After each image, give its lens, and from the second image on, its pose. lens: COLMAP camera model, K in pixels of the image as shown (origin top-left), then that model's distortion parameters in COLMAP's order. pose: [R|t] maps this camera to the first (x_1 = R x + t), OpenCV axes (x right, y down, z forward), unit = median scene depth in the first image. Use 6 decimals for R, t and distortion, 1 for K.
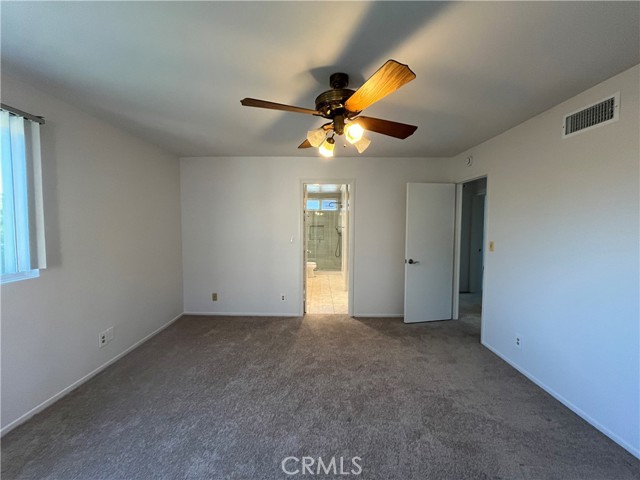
lens RADIAL K [[257.4, 0, 317.3], [0, 257.4, 239.7], [0, 0, 1]] dist [-0.002253, -0.000375]
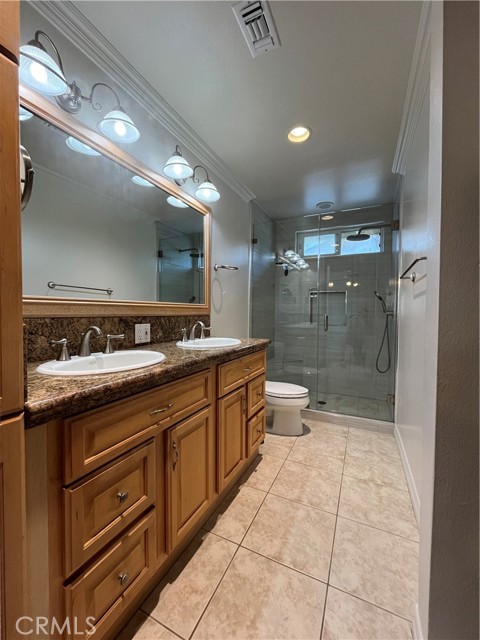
lens RADIAL K [[257.4, 0, 240.5], [0, 257.4, 319.8], [0, 0, 1]] dist [-0.002253, -0.000375]
pose [[0.909468, 0.022344, -0.415173, 0.100068], [-0.030218, 0.999466, -0.012403, -0.001754], [0.414674, 0.023826, 0.909658, 1.255178]]
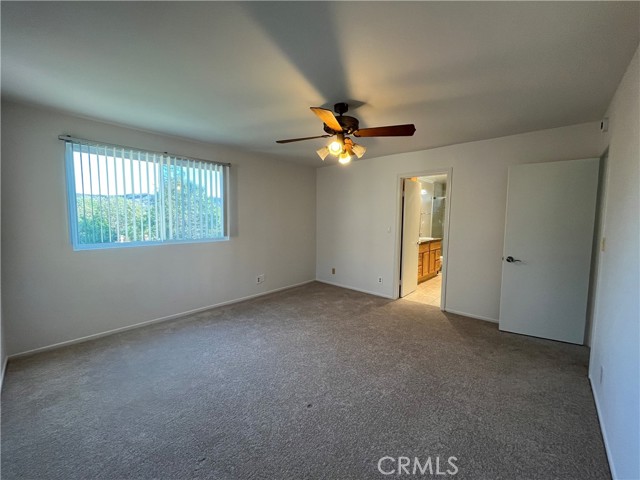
lens RADIAL K [[257.4, 0, 315.4], [0, 257.4, 241.2], [0, 0, 1]] dist [-0.002253, -0.000375]
pose [[0.744870, 0.061688, -0.664352, 0.444213], [-0.041085, 0.998068, 0.046611, 0.012675], [0.665943, -0.007424, 0.745965, -0.050485]]
